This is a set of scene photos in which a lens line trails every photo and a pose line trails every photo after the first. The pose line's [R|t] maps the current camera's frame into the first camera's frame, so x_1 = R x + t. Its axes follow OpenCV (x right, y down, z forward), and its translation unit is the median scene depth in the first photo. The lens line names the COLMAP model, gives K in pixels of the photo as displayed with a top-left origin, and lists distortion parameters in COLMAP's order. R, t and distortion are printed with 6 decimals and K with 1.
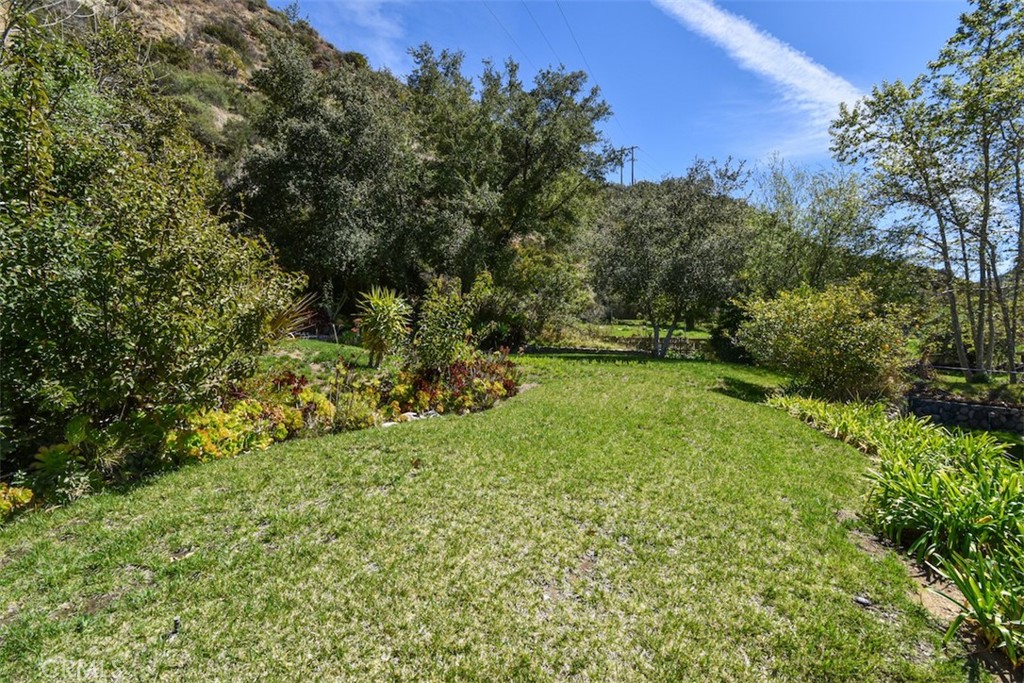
lens RADIAL K [[446.4, 0, 511.7], [0, 446.4, 340.9], [0, 0, 1]] dist [0.011694, -0.002556]
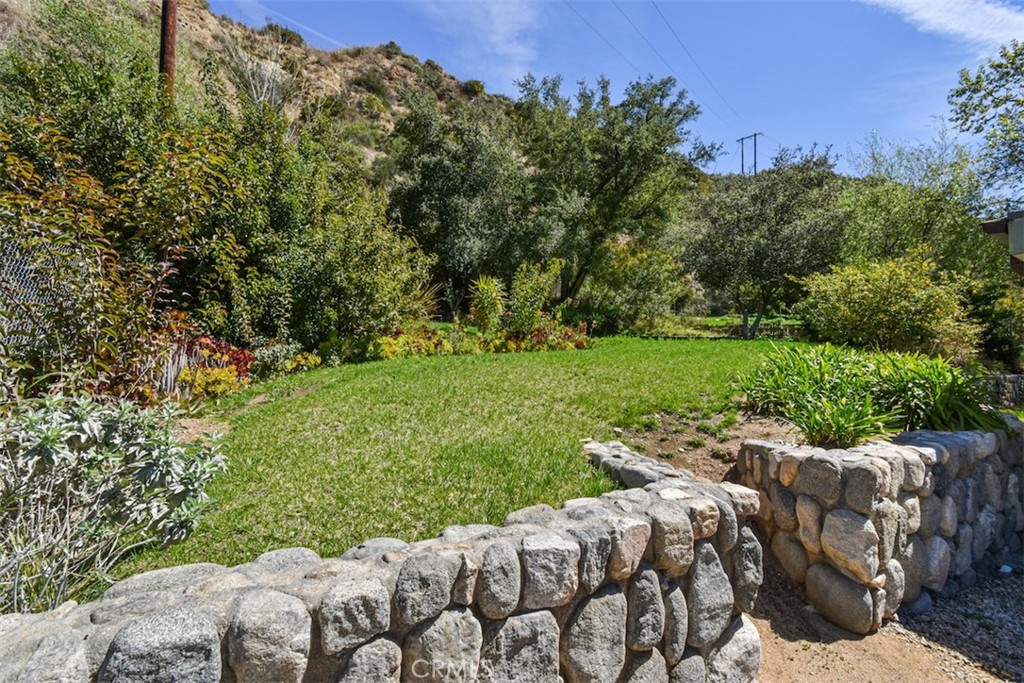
lens RADIAL K [[446.4, 0, 513.8], [0, 446.4, 341.9], [0, 0, 1]] dist [0.011694, -0.002556]
pose [[0.969097, -0.006227, -0.246600, 0.057183], [0.003480, 0.999927, -0.011577, 0.045719], [0.246654, 0.010361, 0.969048, -0.135429]]
